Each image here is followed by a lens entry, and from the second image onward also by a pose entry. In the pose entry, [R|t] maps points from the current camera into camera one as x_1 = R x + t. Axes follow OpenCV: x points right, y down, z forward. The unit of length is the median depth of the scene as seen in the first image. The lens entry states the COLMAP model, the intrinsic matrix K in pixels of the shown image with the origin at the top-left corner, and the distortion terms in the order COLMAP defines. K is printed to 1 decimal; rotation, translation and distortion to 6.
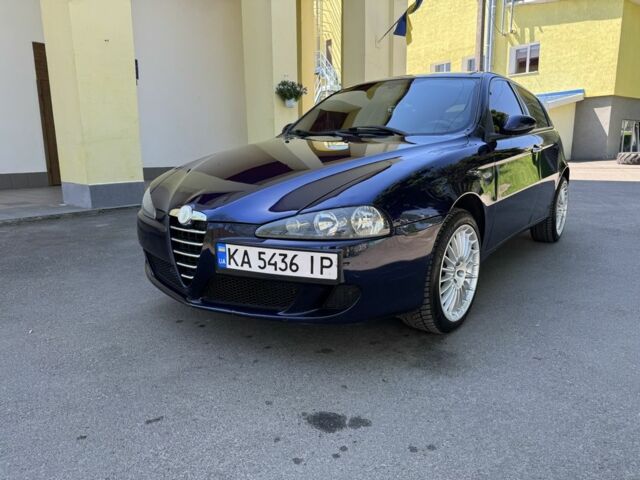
lens RADIAL K [[453.1, 0, 322.2], [0, 453.1, 239.1], [0, 0, 1]] dist [0.097730, -0.146530]
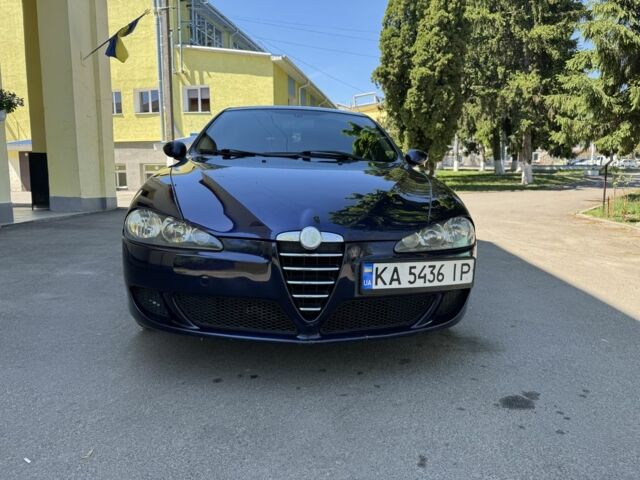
lens RADIAL K [[453.1, 0, 322.2], [0, 453.1, 239.1], [0, 0, 1]] dist [0.097730, -0.146530]
pose [[0.746901, -0.067294, 0.661521, -0.885787], [0.113295, 0.993198, -0.026884, -0.025834], [-0.655212, 0.095027, 0.749444, 0.347148]]
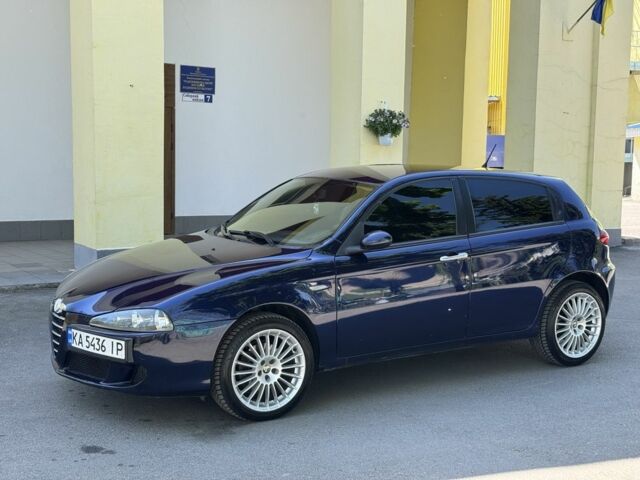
lens RADIAL K [[891.2, 0, 325.2], [0, 891.2, 240.3], [0, 0, 1]] dist [0.184715, -0.367606]
pose [[0.941172, 0.052421, -0.333836, 1.413211], [-0.085899, 0.992558, -0.086312, -0.084490], [0.326827, 0.109911, 0.938671, -1.371511]]
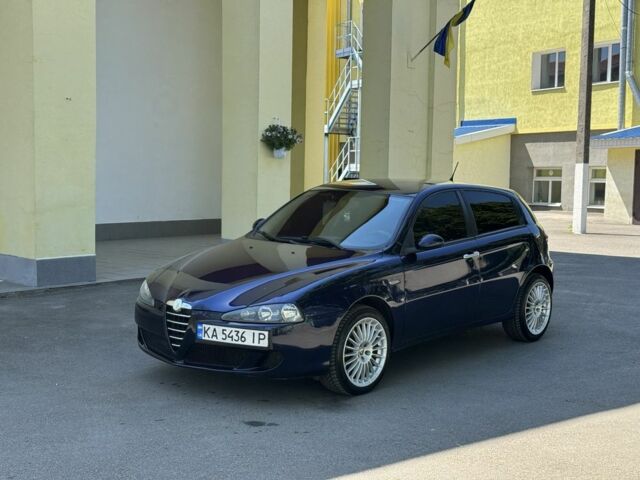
lens RADIAL K [[891.2, 0, 325.2], [0, 891.2, 240.3], [0, 0, 1]] dist [0.184715, -0.367606]
pose [[0.998571, 0.032002, -0.042800, 0.339557], [-0.036642, 0.992983, -0.112437, 0.055540], [0.038902, 0.113844, 0.992737, -2.116109]]
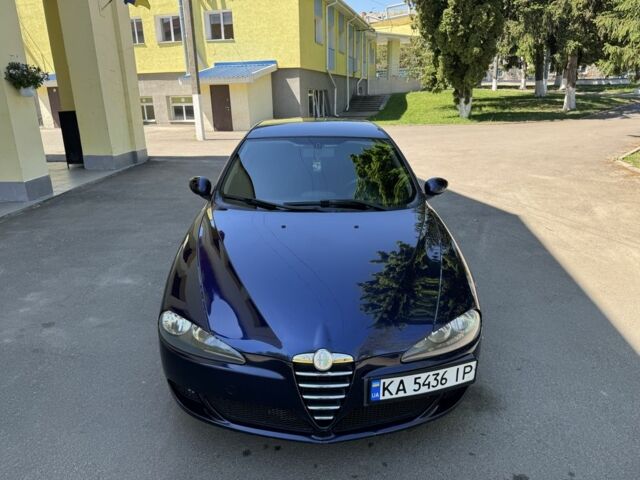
lens RADIAL K [[455.1, 0, 323.9], [0, 455.1, 238.4], [0, 0, 1]] dist [0.041848, -0.039978]
pose [[0.785185, -0.183958, 0.591307, -0.848307], [0.123414, 0.982189, 0.141684, -0.457094], [-0.606840, -0.038273, 0.793902, 0.253097]]
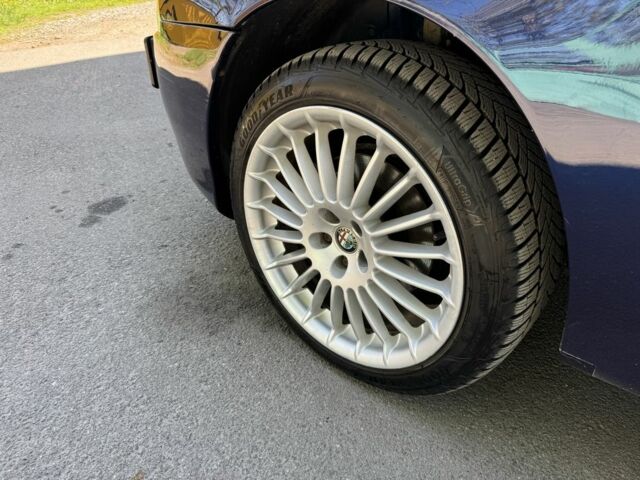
lens RADIAL K [[455.1, 0, 323.9], [0, 455.1, 238.4], [0, 0, 1]] dist [0.041848, -0.039978]
pose [[-0.053568, 0.529074, -0.846883, 0.714692], [-0.204149, 0.824385, 0.527932, -0.137456], [0.977473, 0.201171, 0.063849, 1.159171]]
